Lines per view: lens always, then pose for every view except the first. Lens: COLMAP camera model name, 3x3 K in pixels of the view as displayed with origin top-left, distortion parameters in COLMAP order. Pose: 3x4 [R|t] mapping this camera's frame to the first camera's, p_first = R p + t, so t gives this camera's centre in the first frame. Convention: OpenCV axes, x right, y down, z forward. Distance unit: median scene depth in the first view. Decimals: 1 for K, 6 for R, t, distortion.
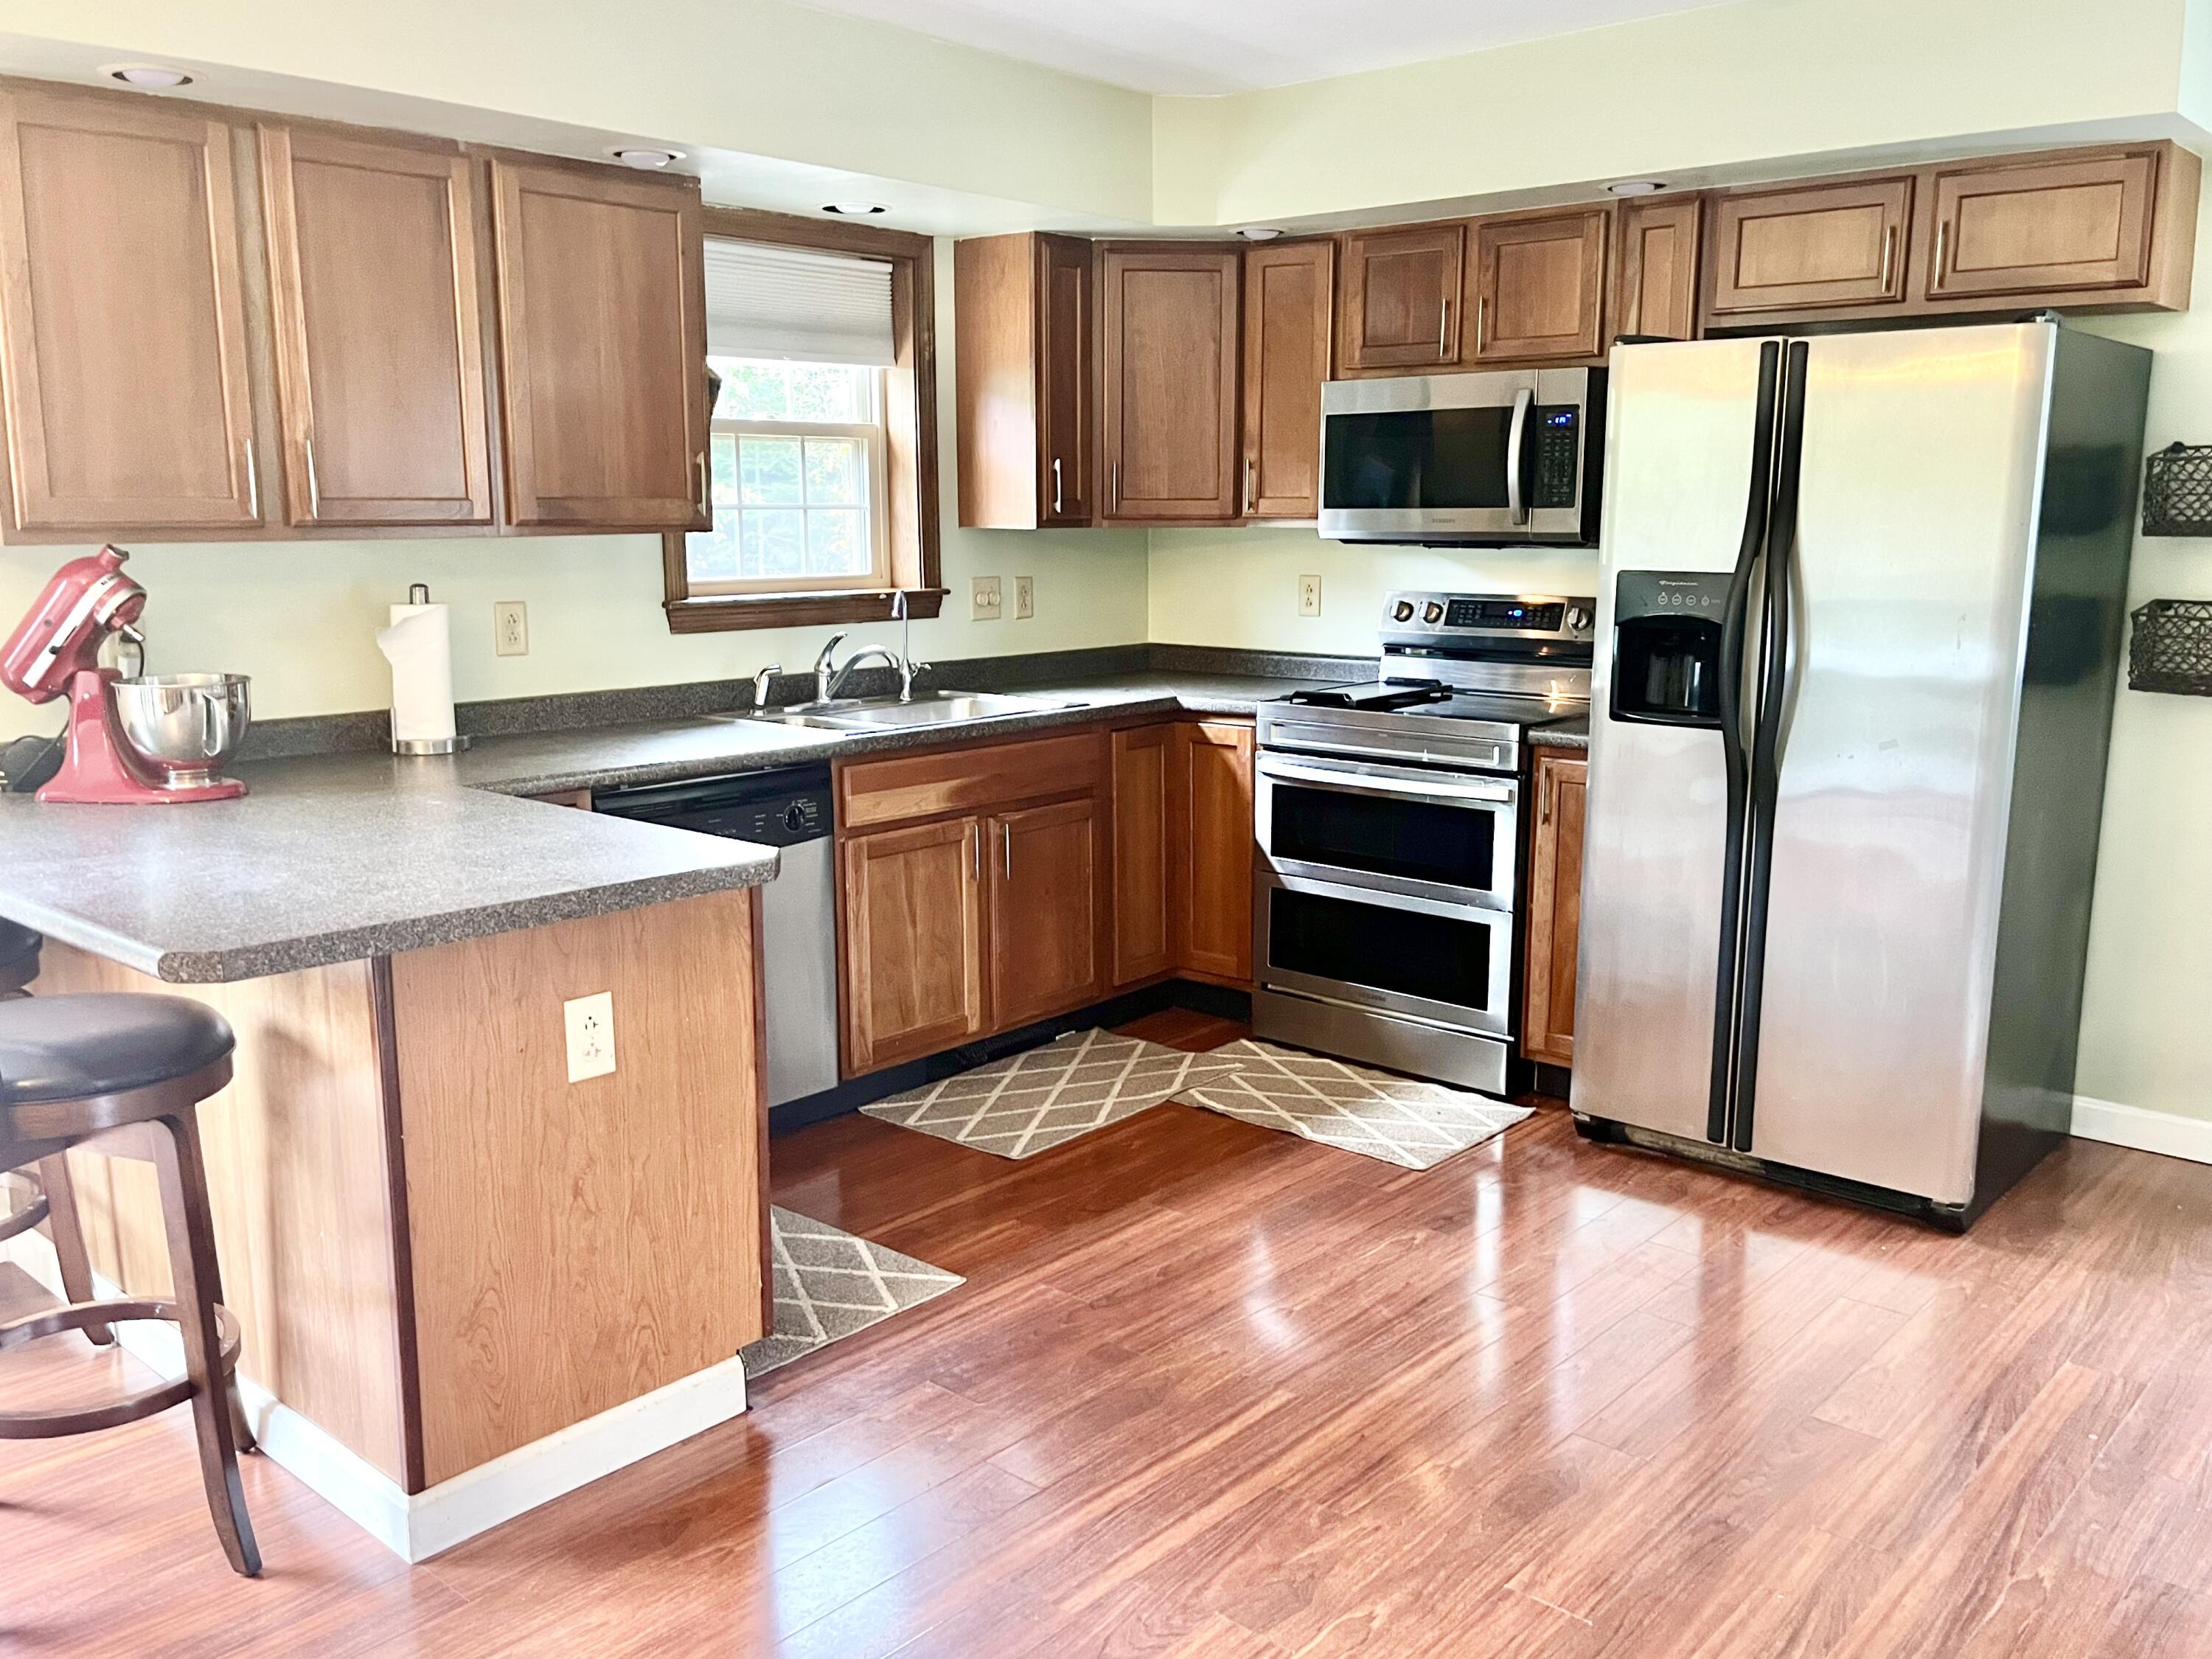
lens RADIAL K [[1817.4, 0, 1106.0], [0, 1817.4, 829.5], [0, 0, 1]] dist [0.009514, 0.001691]
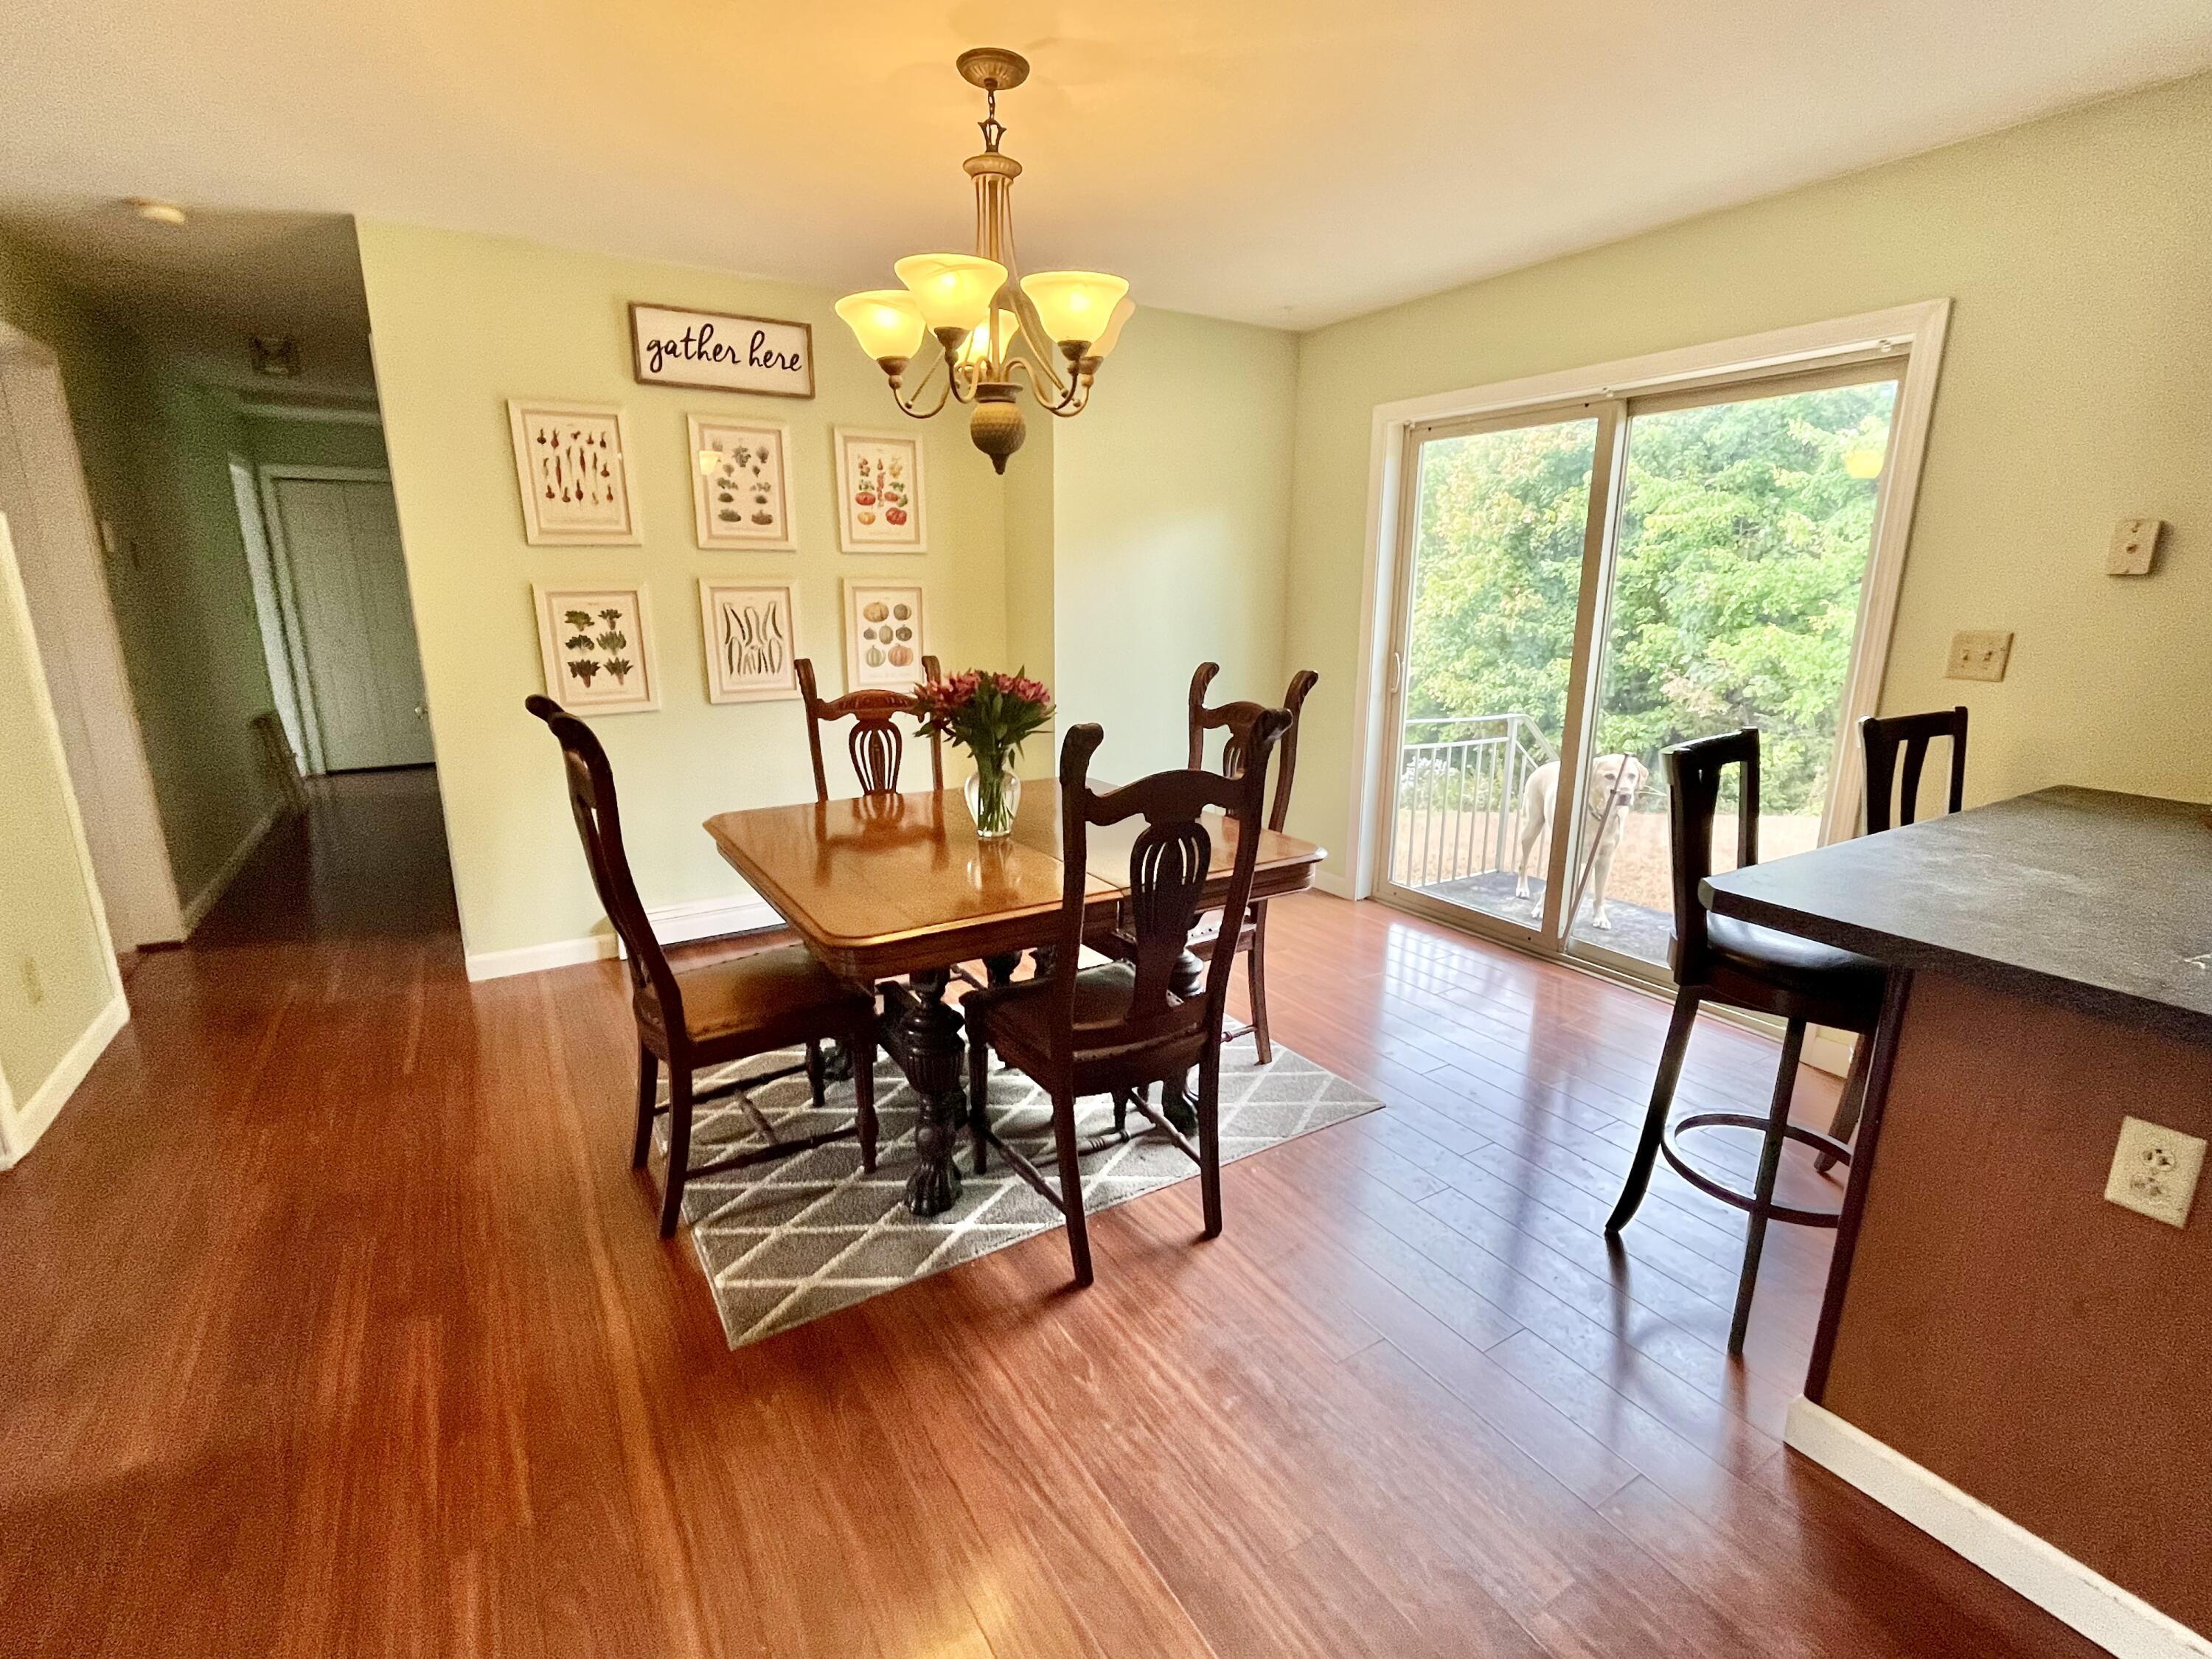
lens RADIAL K [[1028.0, 0, 1106.0], [0, 1028.0, 829.5], [0, 0, 1]] dist [0.001038, 0.000132]
pose [[-0.291001, 0.221076, -0.930830, 0.170400], [-0.172761, 0.944799, 0.278403, -0.054998], [0.940995, 0.241827, -0.236744, 0.362396]]
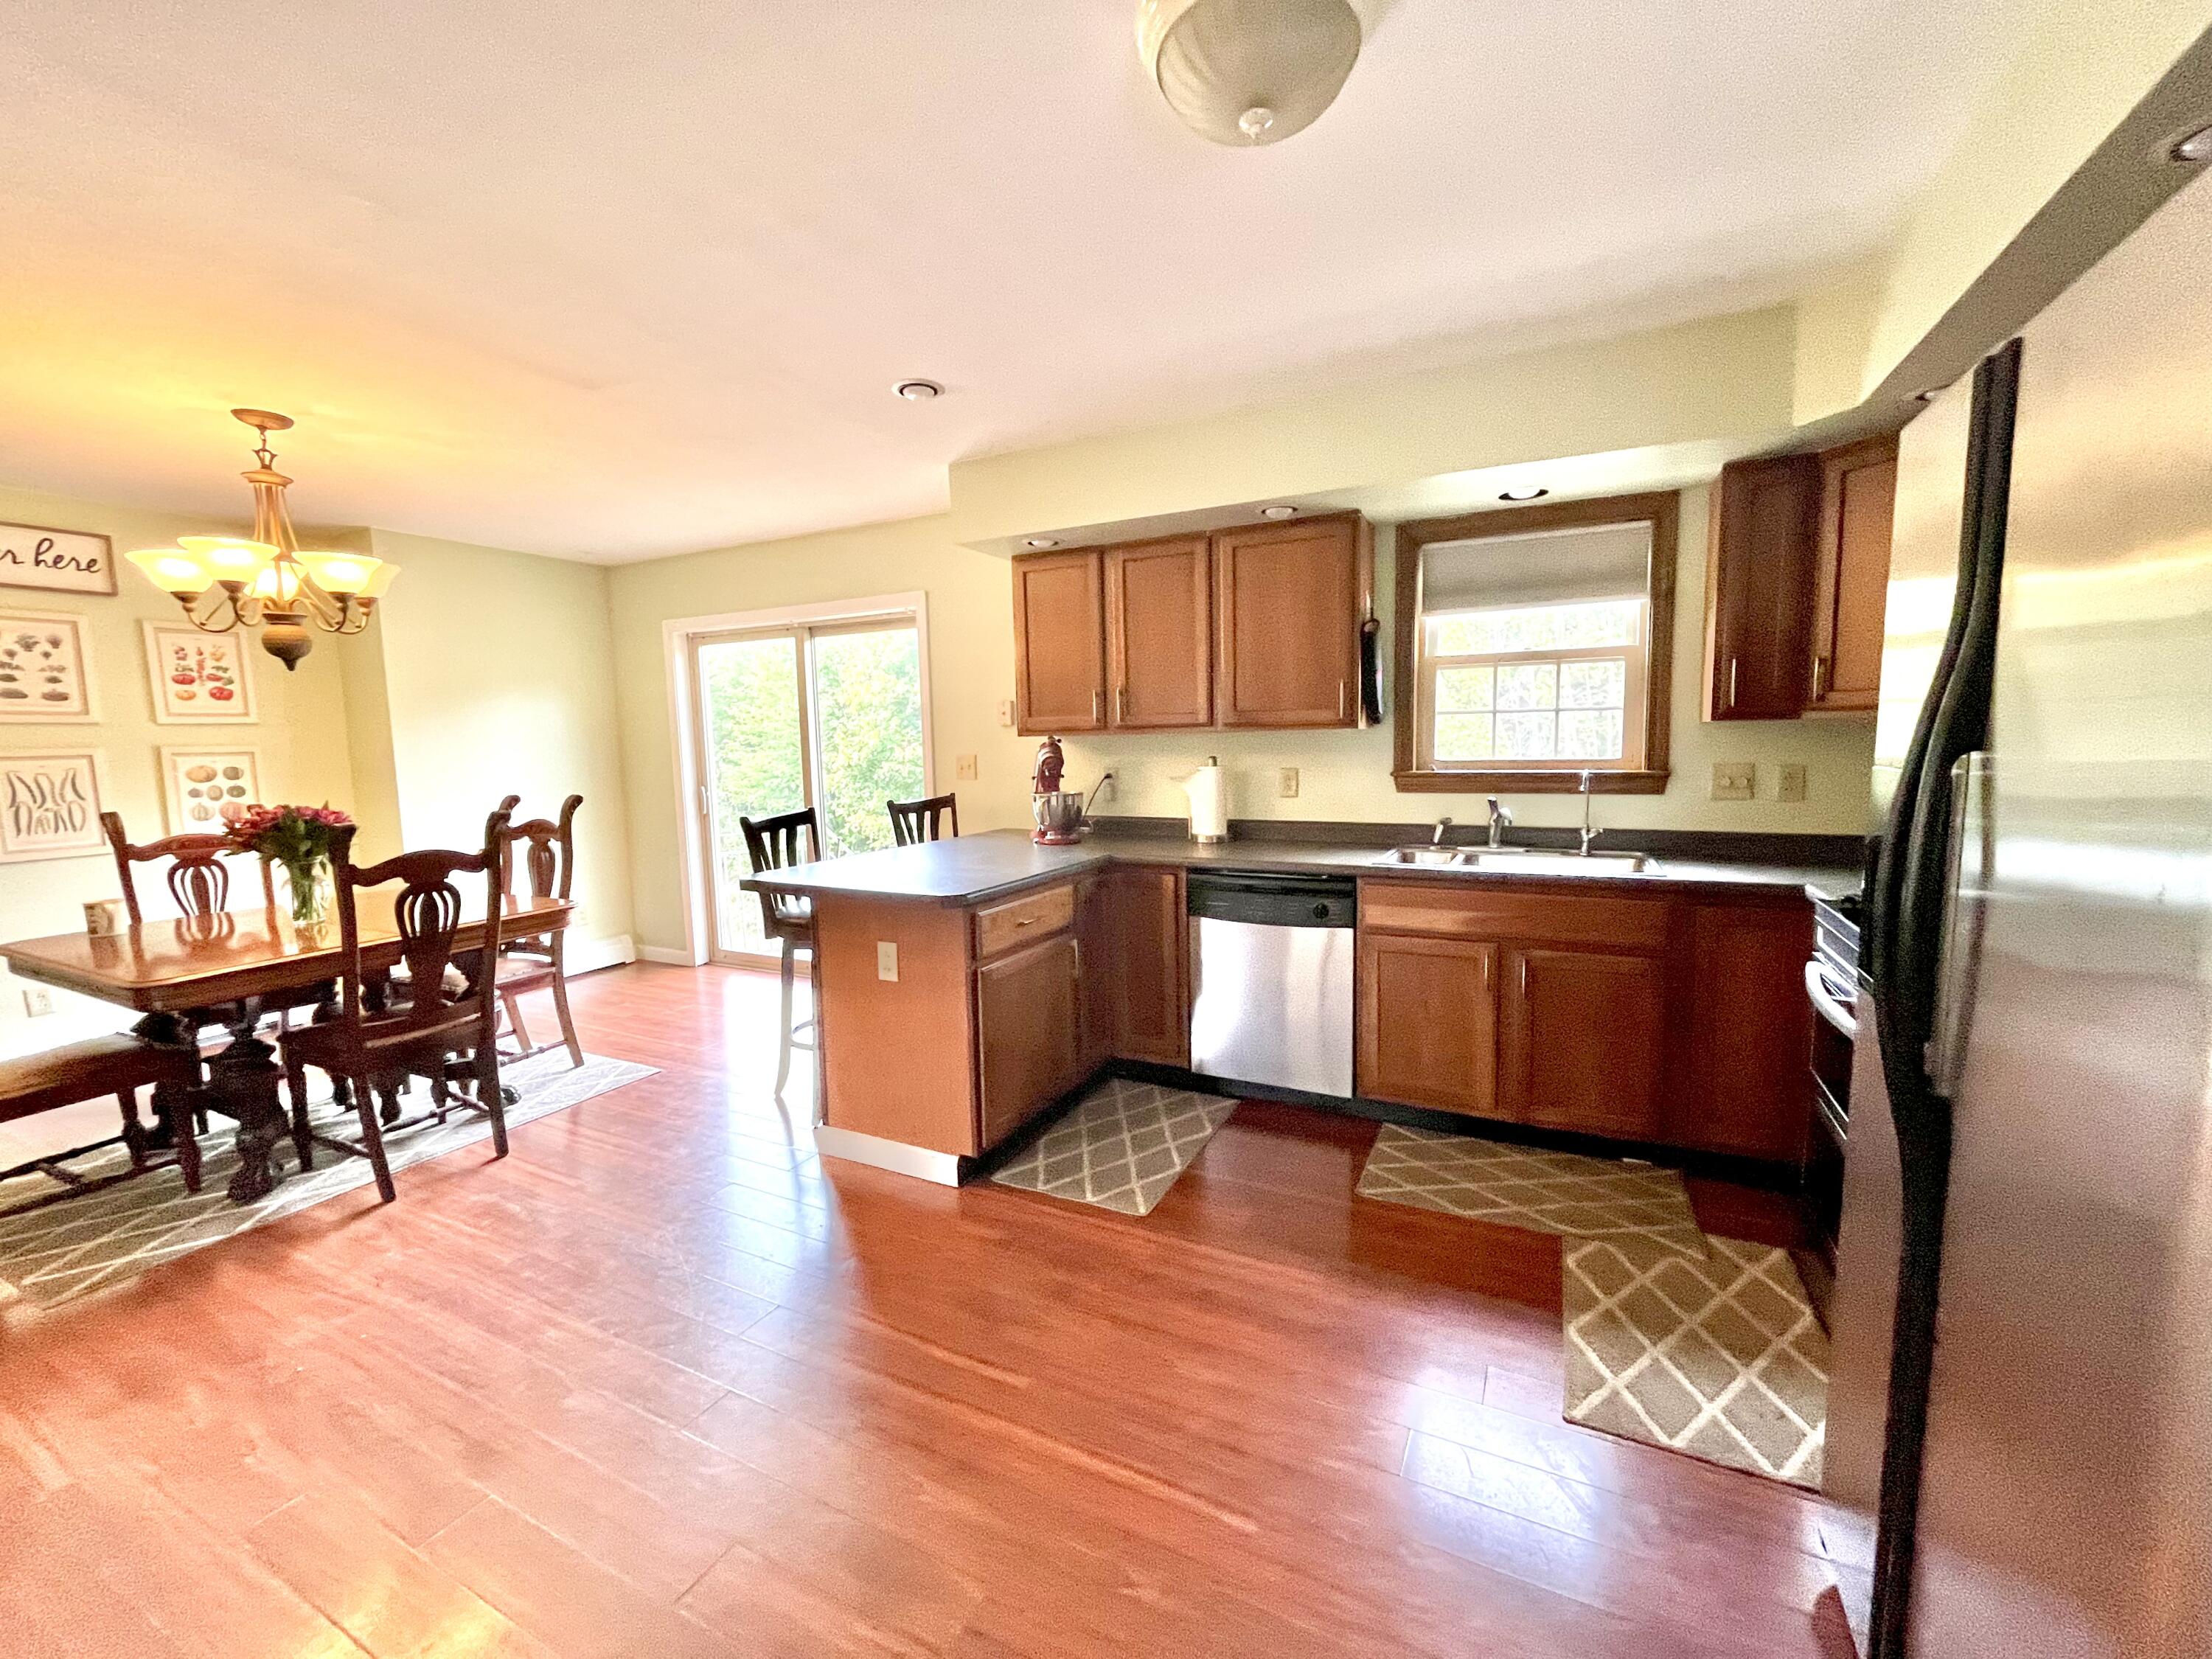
lens RADIAL K [[898.5, 0, 1106.0], [0, 898.5, 829.5], [0, 0, 1]] dist [0.000864, -0.000282]
pose [[0.248553, 0.094000, -0.964046, 0.469177], [-0.149123, 0.987128, 0.057803, -0.083980], [0.957070, 0.129394, 0.259371, 0.568287]]
